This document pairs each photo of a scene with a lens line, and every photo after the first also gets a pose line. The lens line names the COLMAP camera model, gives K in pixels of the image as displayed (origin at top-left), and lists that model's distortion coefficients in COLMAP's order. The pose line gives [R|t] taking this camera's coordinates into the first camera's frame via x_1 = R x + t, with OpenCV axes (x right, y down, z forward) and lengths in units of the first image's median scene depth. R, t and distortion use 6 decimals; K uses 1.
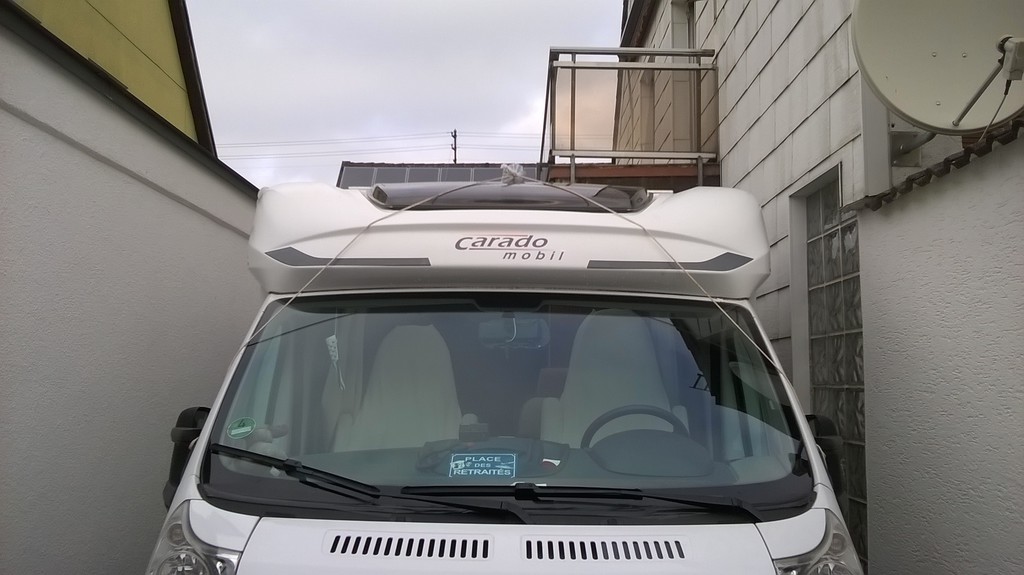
lens RADIAL K [[866.3, 0, 512.0], [0, 866.3, 287.5], [0, 0, 1]] dist [0.002479, 0.001515]
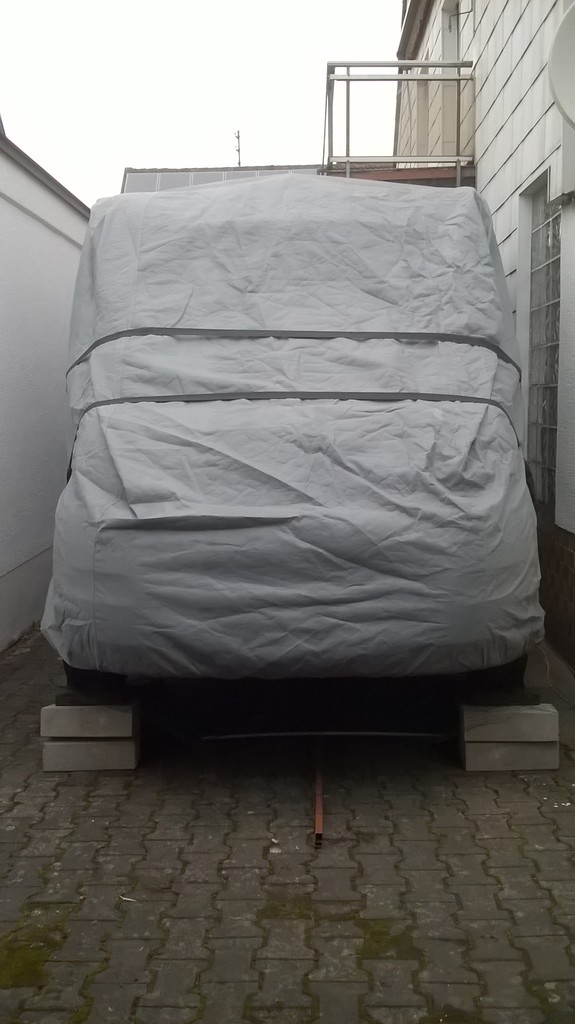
lens RADIAL K [[871.6, 0, 287.5], [0, 871.6, 512.0], [0, 0, 1]] dist [-0.055551, -0.003761]
pose [[0.999661, -0.017366, -0.019379, 0.003780], [0.021486, 0.970973, 0.238221, 0.024976], [0.014680, -0.238557, 0.971018, -0.223217]]
